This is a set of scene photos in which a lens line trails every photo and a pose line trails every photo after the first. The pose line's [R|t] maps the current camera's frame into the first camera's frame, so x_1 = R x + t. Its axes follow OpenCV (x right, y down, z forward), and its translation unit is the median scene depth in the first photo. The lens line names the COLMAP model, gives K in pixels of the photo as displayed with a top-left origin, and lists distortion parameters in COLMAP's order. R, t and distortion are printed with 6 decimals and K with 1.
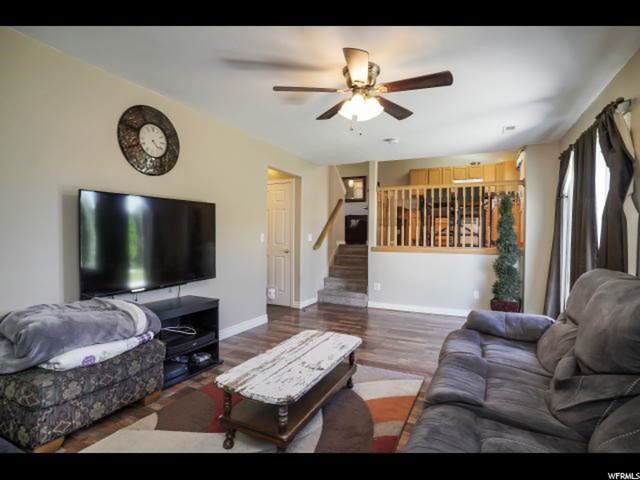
lens RADIAL K [[337.3, 0, 318.6], [0, 337.3, 239.8], [0, 0, 1]] dist [-0.048672, 0.018570]
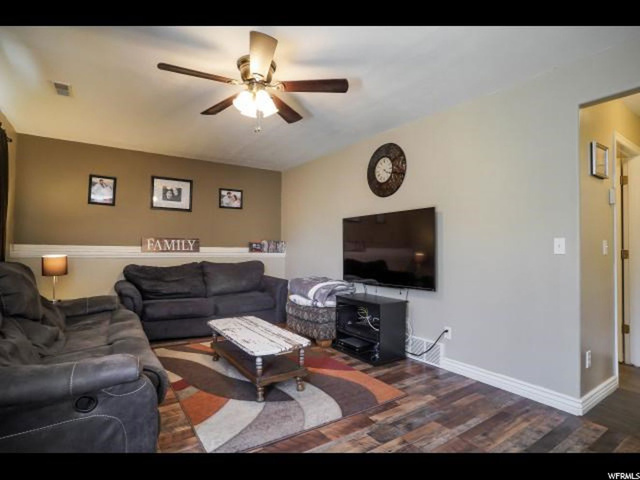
lens RADIAL K [[337.3, 0, 316.9], [0, 337.3, 240.0], [0, 0, 1]] dist [-0.048672, 0.018570]
pose [[-0.503409, -0.033271, -0.863407, 0.754824], [-0.023260, 0.999418, -0.024950, 0.010623], [0.863735, 0.007523, -0.503890, 1.454080]]
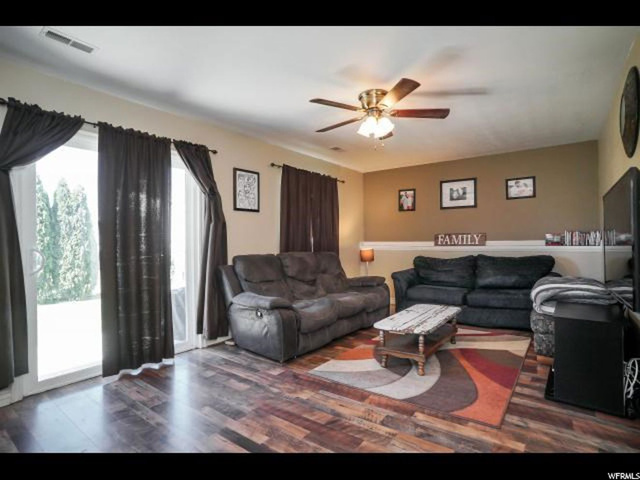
lens RADIAL K [[337.3, 0, 320.7], [0, 337.3, 241.7], [0, 0, 1]] dist [-0.048672, 0.018570]
pose [[-0.980226, 0.002419, 0.197868, 0.071410], [0.004742, 0.999925, 0.011264, -0.001862], [-0.197826, 0.011979, -0.980164, 1.964793]]
